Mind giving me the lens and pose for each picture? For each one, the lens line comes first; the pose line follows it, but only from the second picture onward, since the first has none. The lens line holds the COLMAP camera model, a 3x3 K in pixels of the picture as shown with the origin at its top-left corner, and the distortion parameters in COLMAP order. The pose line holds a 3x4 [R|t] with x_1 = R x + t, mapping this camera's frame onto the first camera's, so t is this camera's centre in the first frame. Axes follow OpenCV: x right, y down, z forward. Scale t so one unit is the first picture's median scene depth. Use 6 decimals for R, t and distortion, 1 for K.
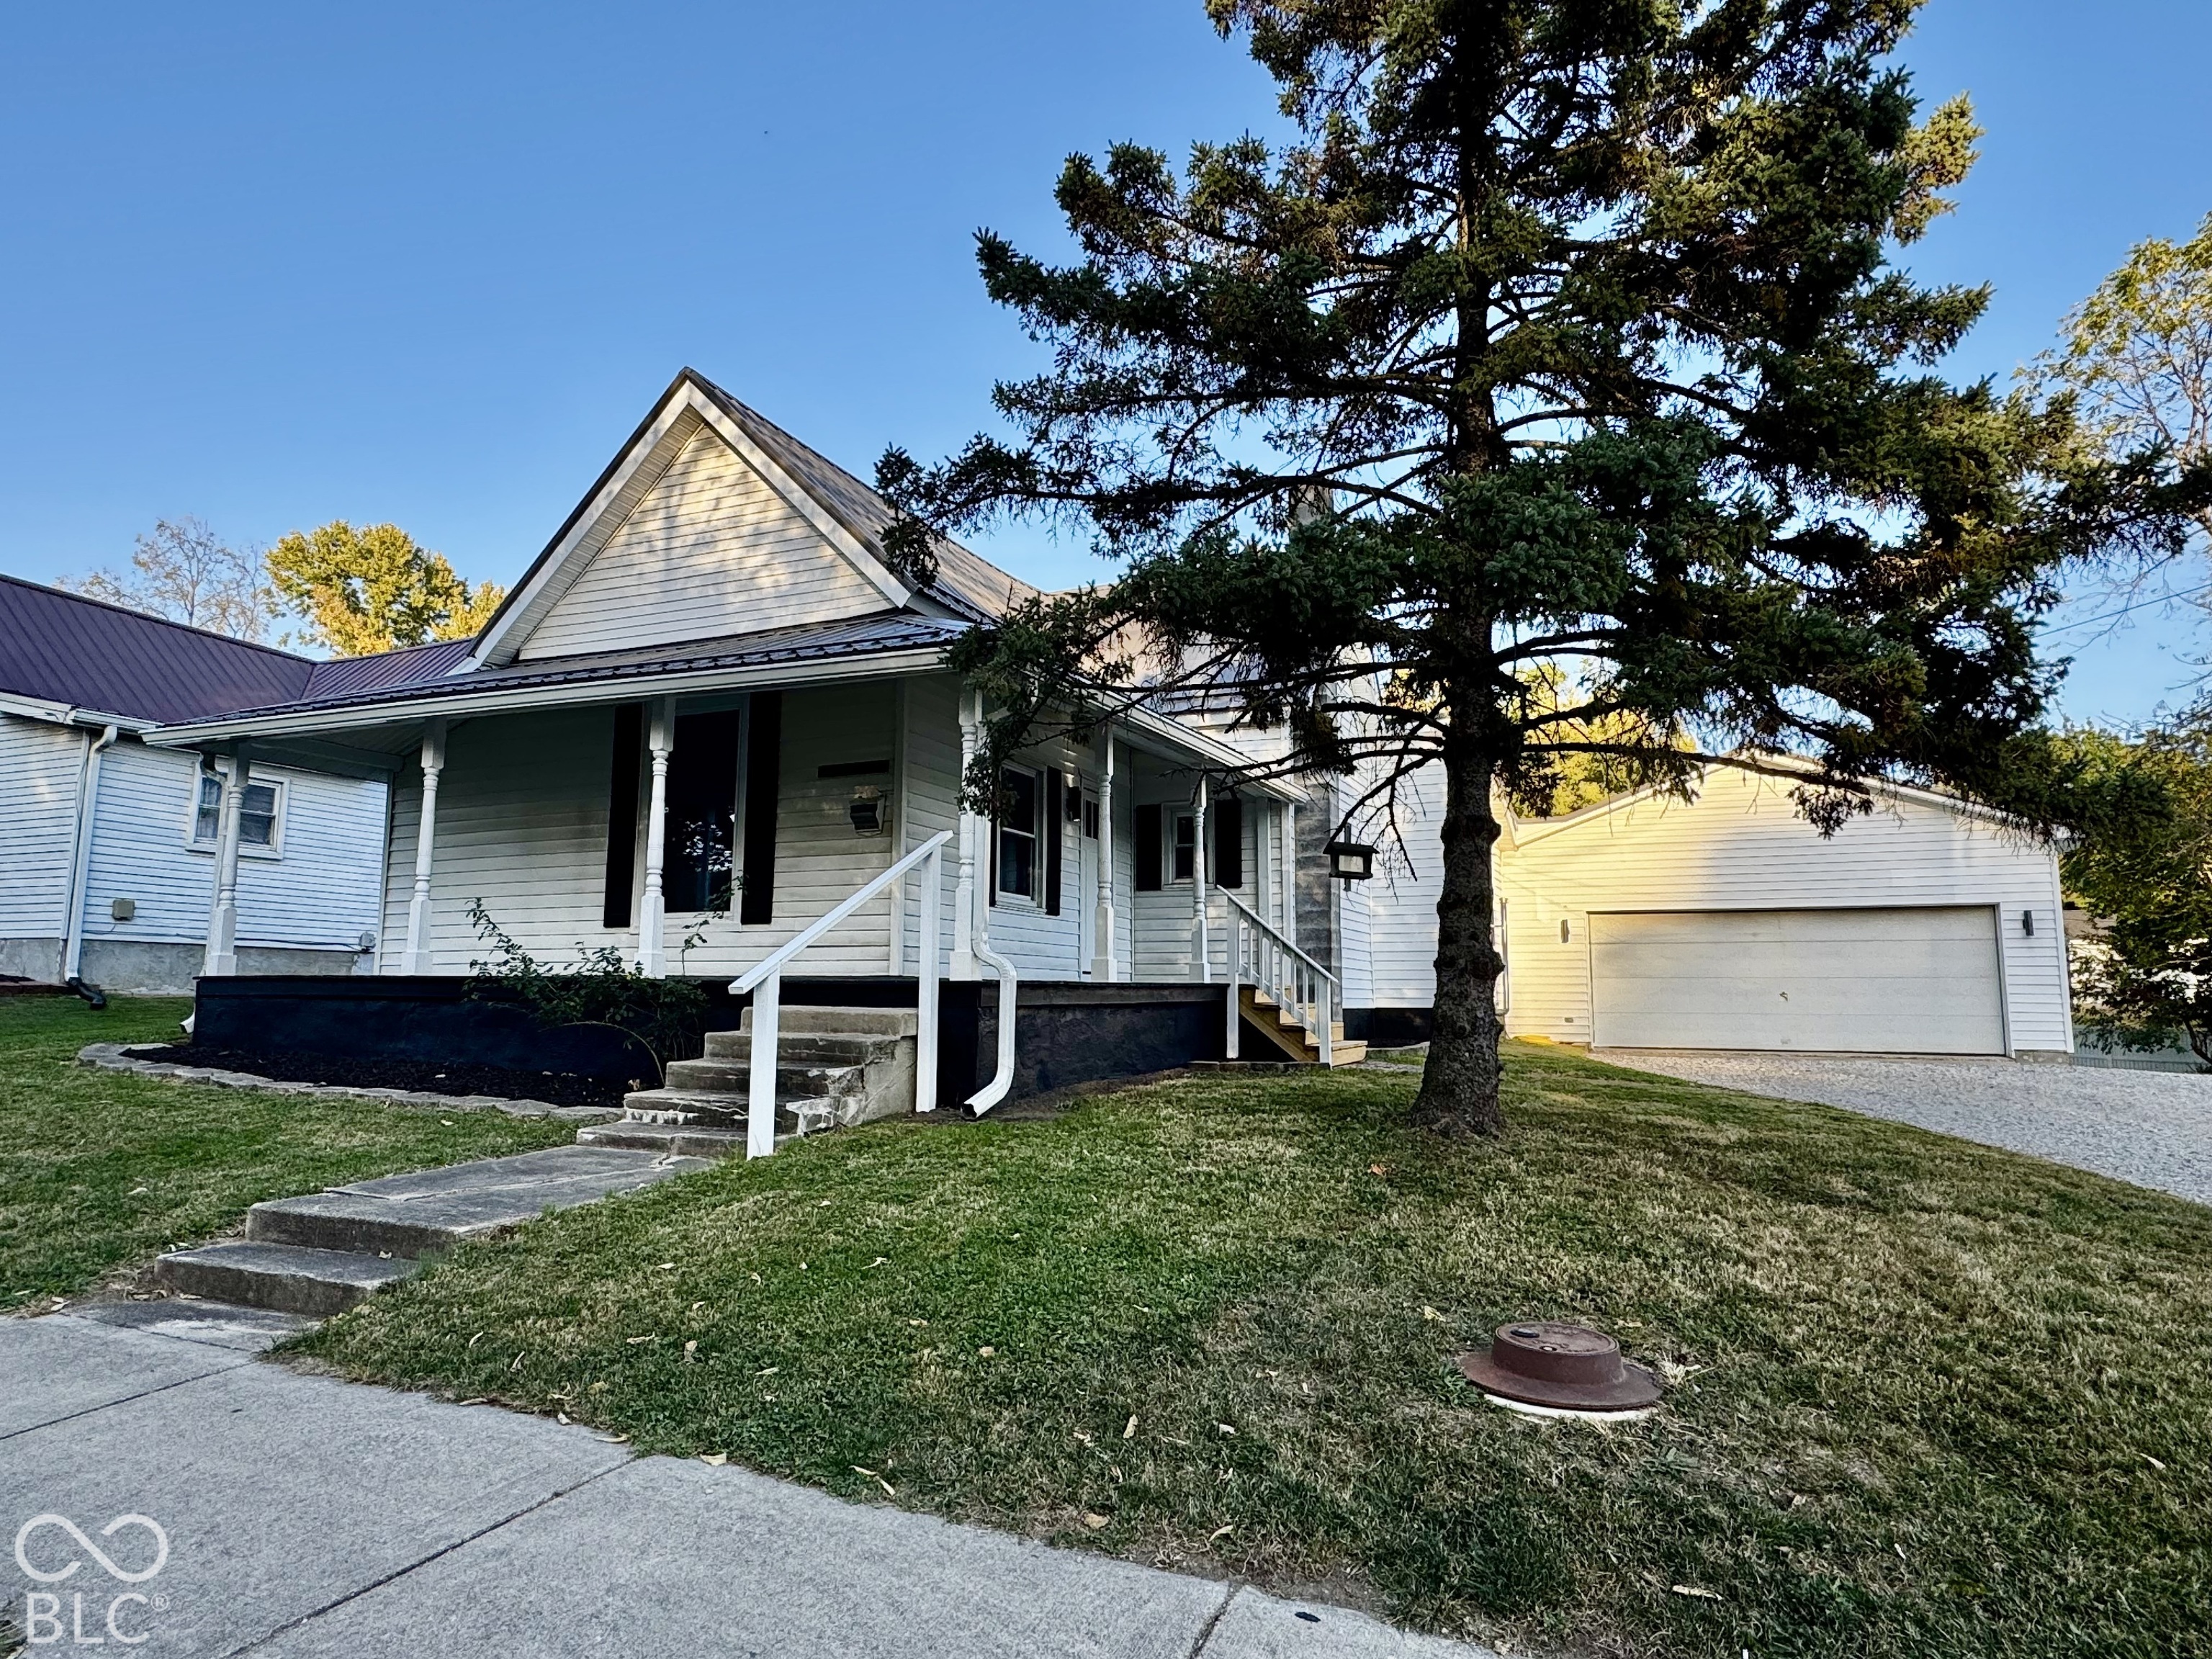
lens RADIAL K [[1309.1, 0, 1106.0], [0, 1309.1, 829.5], [0, 0, 1]] dist [0.002526, 0.000836]
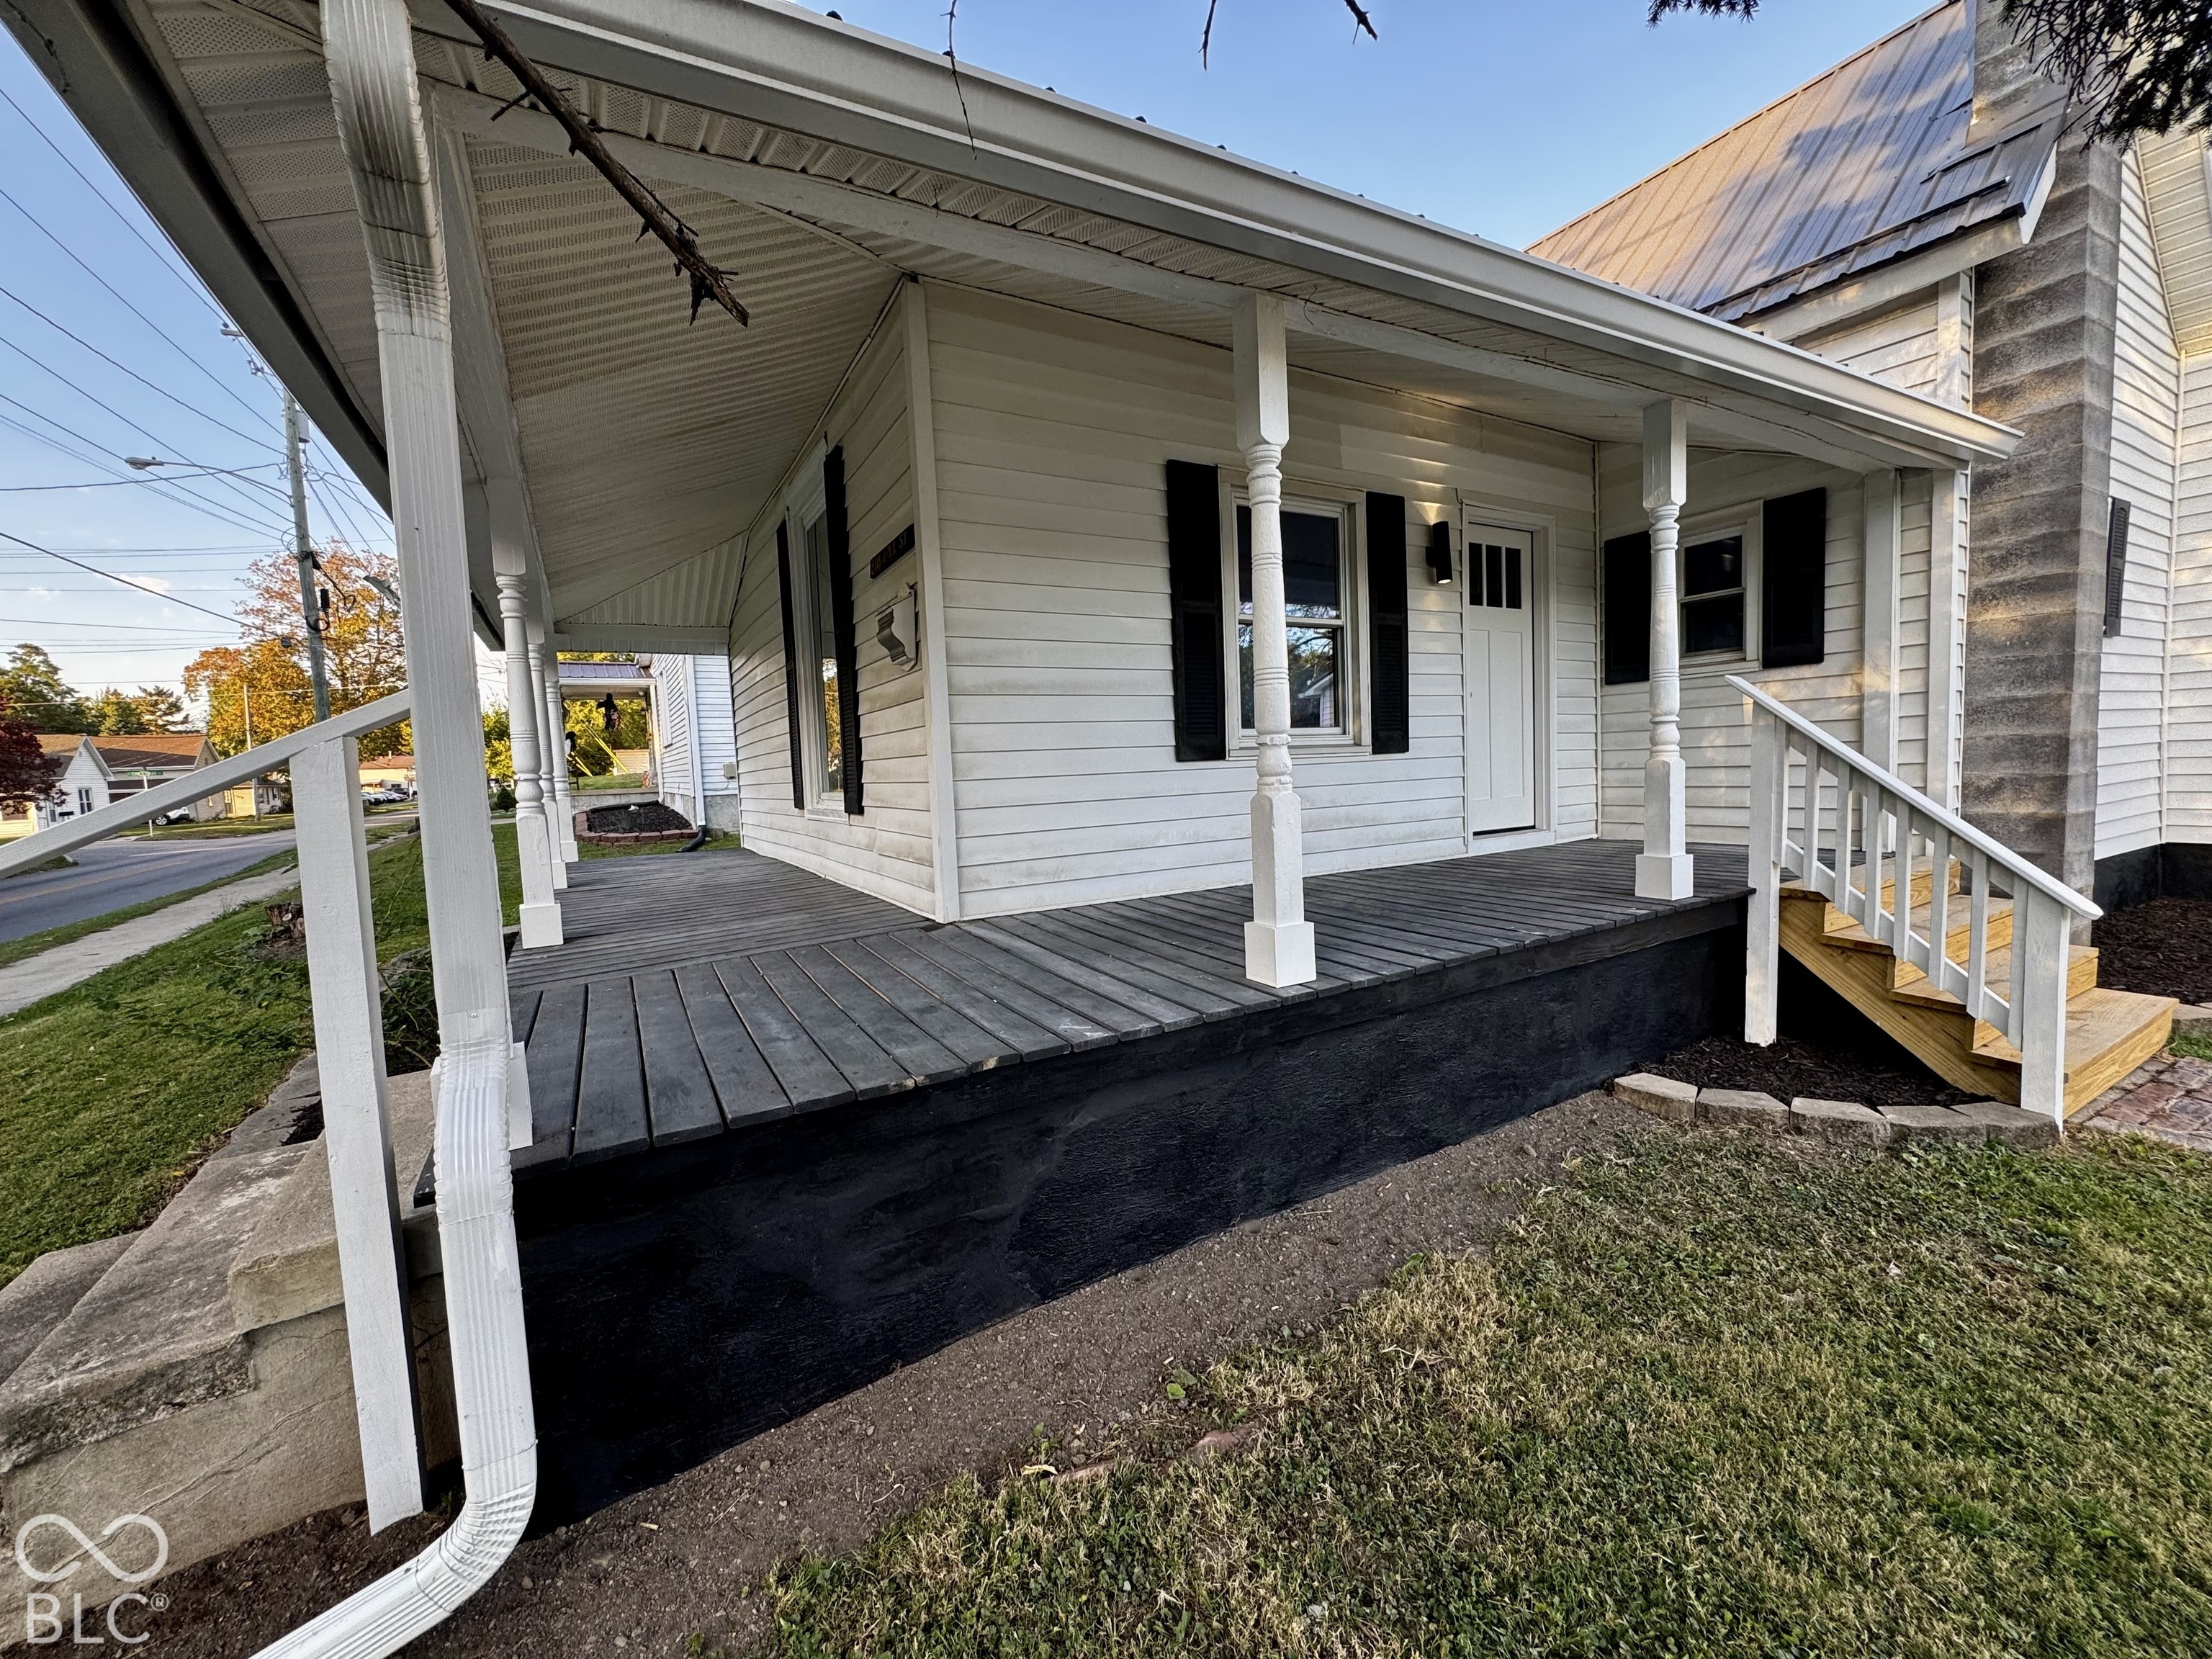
lens RADIAL K [[882.4, 0, 1106.0], [0, 882.4, 829.5], [0, 0, 1]] dist [0.000182, -0.000363]
pose [[0.804802, 0.009330, -0.593470, 0.092572], [0.119930, 0.976697, 0.177991, 0.014195], [0.581301, -0.214422, 0.784928, 0.611261]]
